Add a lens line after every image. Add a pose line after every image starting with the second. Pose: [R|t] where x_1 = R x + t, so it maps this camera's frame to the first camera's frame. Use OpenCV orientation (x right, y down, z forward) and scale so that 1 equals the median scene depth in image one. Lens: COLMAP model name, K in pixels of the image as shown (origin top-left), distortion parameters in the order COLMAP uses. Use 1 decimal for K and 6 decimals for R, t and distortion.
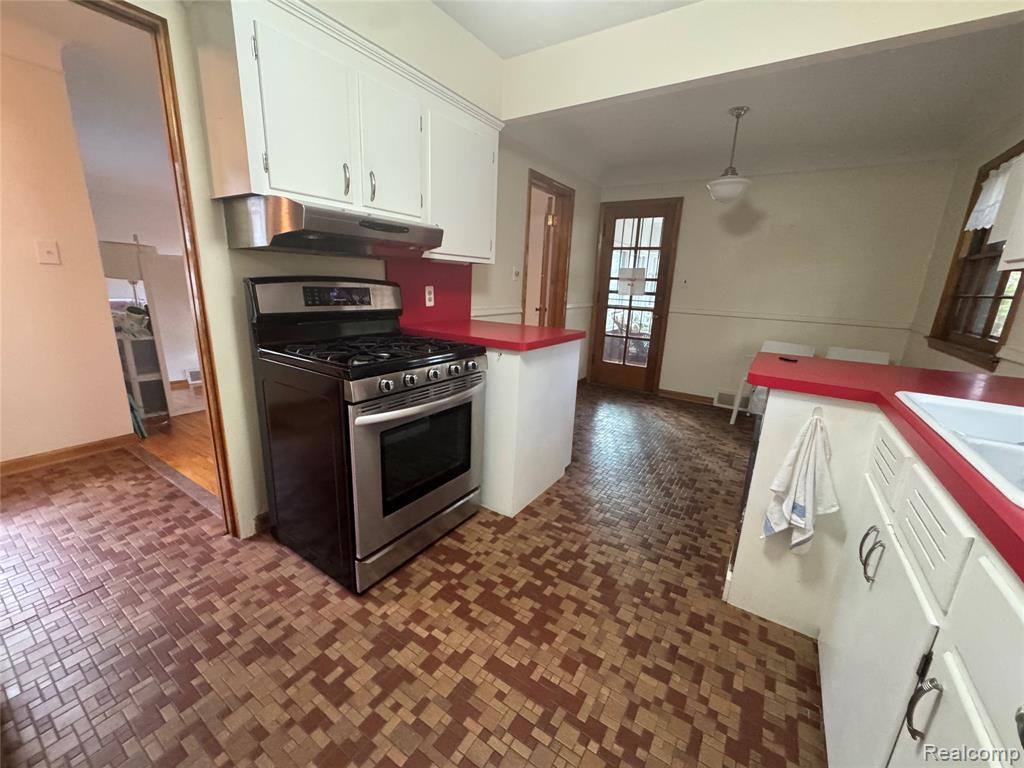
lens RADIAL K [[411.0, 0, 512.0], [0, 411.0, 384.0], [0, 0, 1]] dist [-0.002511, -0.000070]
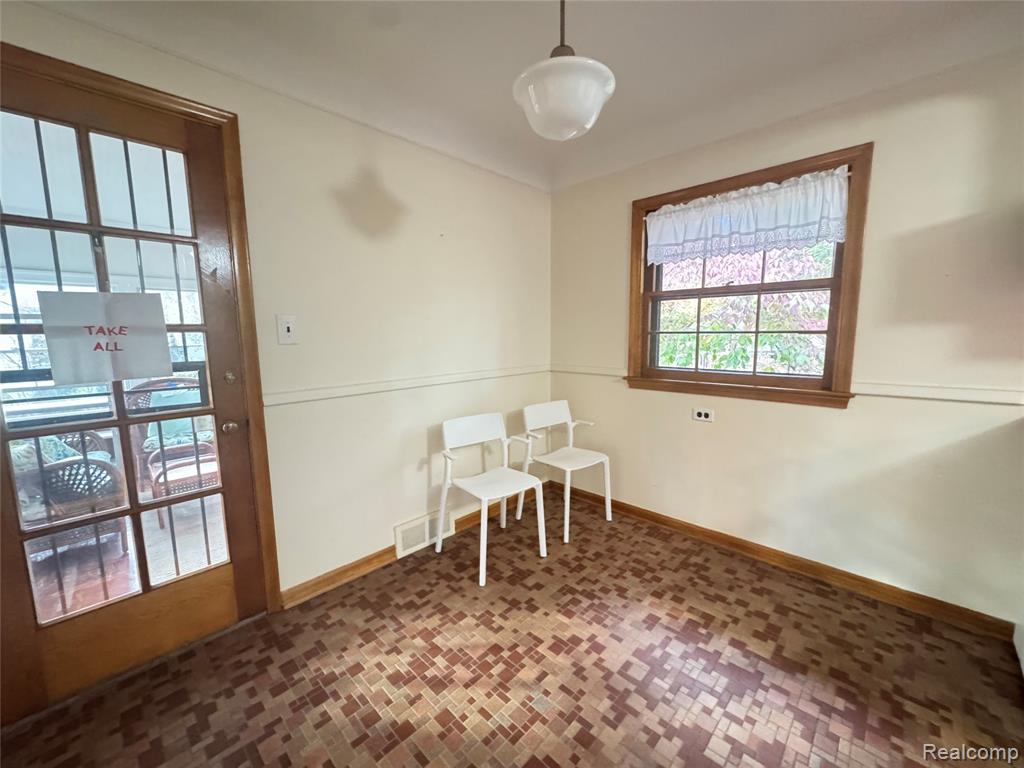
lens RADIAL K [[409.4, 0, 512.0], [0, 409.4, 384.0], [0, 0, 1]] dist [-0.003861, 0.000281]
pose [[0.192031, -0.167560, 0.966979, 0.137725], [0.260252, 0.958734, 0.114449, -0.473222], [-0.946252, 0.229681, 0.227715, 1.802780]]
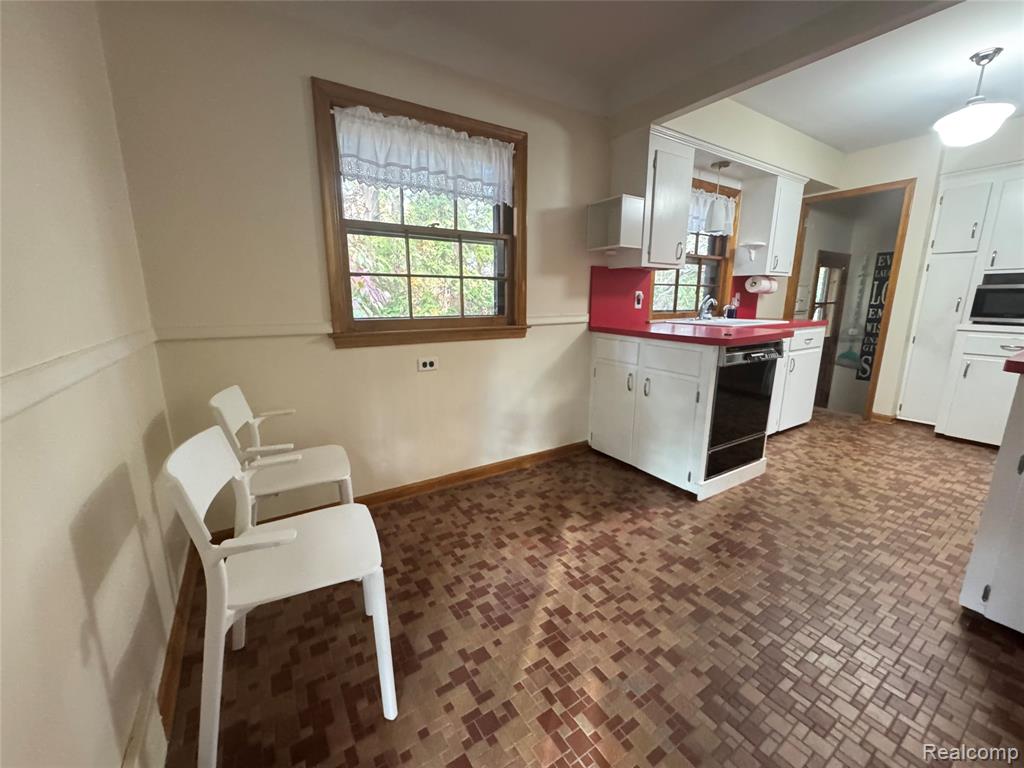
lens RADIAL K [[409.4, 0, 512.0], [0, 409.4, 384.0], [0, 0, 1]] dist [-0.003861, 0.000281]
pose [[-0.912439, -0.125486, 0.389497, 0.826854], [0.062215, 0.898217, 0.435128, -0.548810], [-0.404455, 0.421260, -0.811761, 2.533987]]
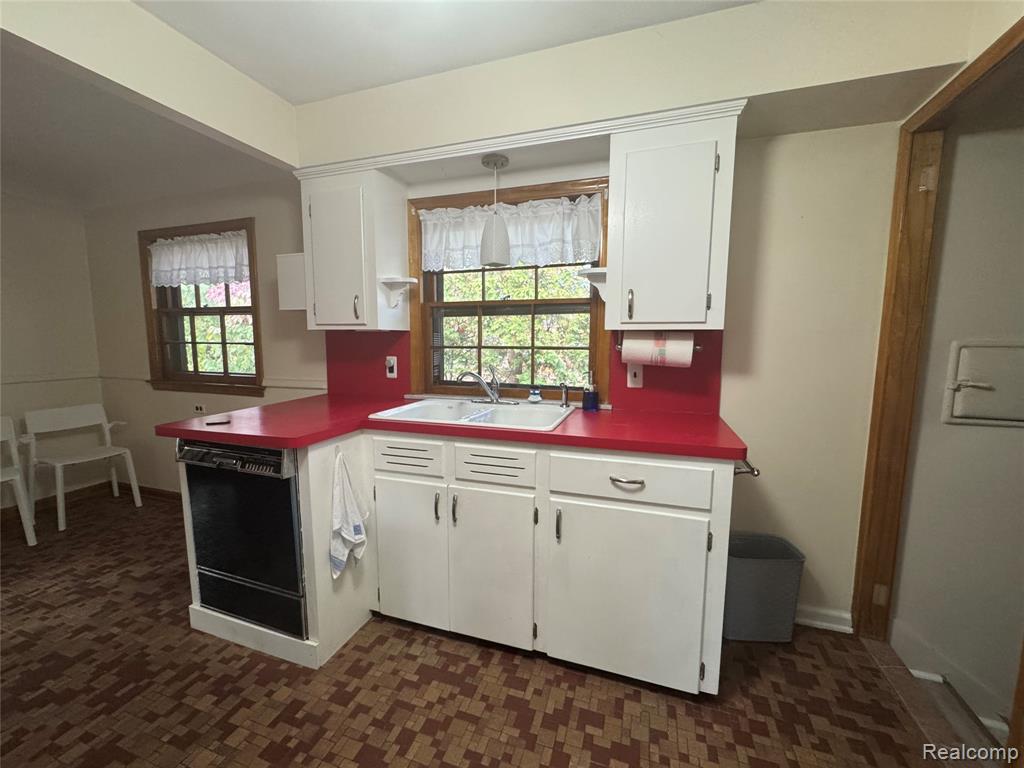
lens RADIAL K [[409.4, 0, 512.0], [0, 409.4, 384.0], [0, 0, 1]] dist [-0.003861, 0.000281]
pose [[-0.249427, -0.153383, 0.956169, -0.408886], [0.224872, 0.951214, 0.211248, -0.207671], [-0.941923, 0.267706, -0.202767, 0.575001]]
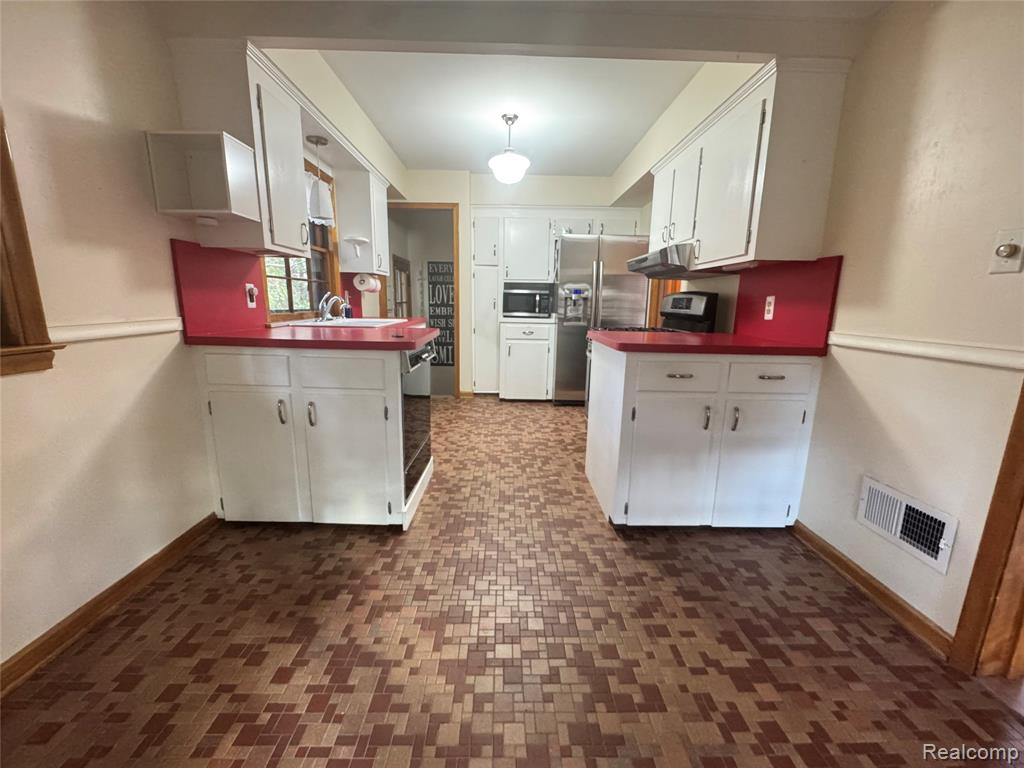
lens RADIAL K [[409.4, 0, 512.0], [0, 409.4, 384.0], [0, 0, 1]] dist [-0.003861, 0.000281]
pose [[-0.829989, 0.054938, -0.555068, 1.118064], [-0.186329, 0.910661, 0.368751, -0.439117], [0.525737, 0.409484, -0.745602, 2.200399]]
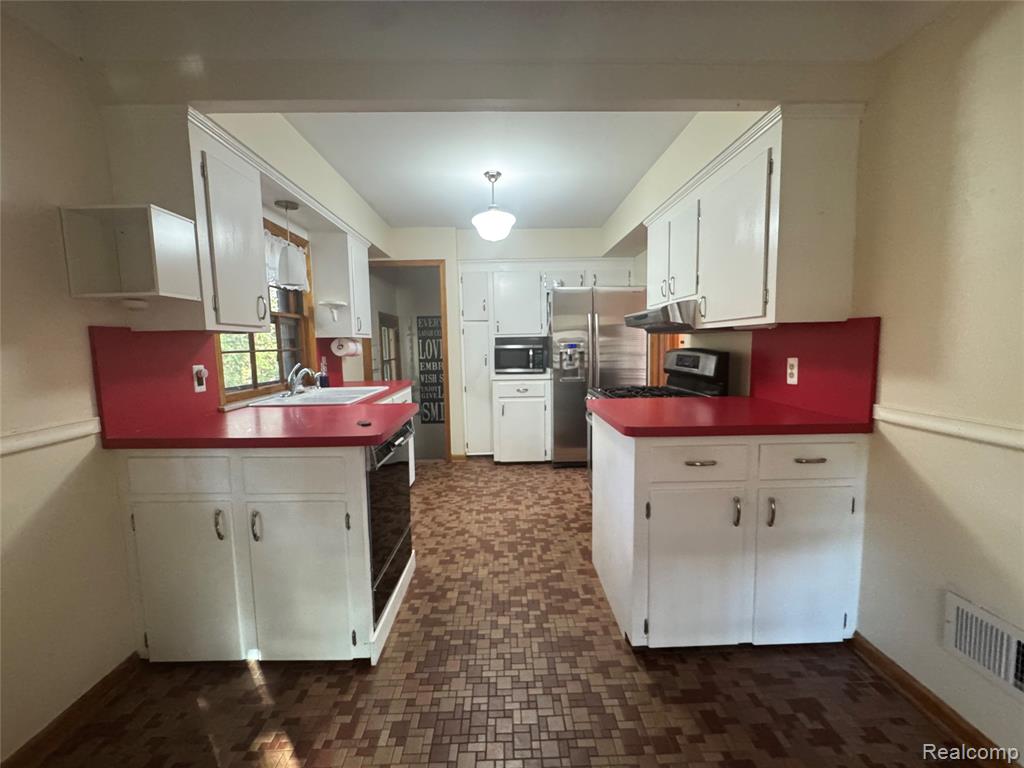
lens RADIAL K [[411.0, 0, 512.0], [0, 411.0, 384.0], [0, 0, 1]] dist [-0.002511, -0.000070]
pose [[-0.826894, 0.028898, -0.561615, 0.992192], [-0.153501, 0.949156, 0.274847, -0.493306], [0.541003, 0.313478, -0.780415, 2.042384]]
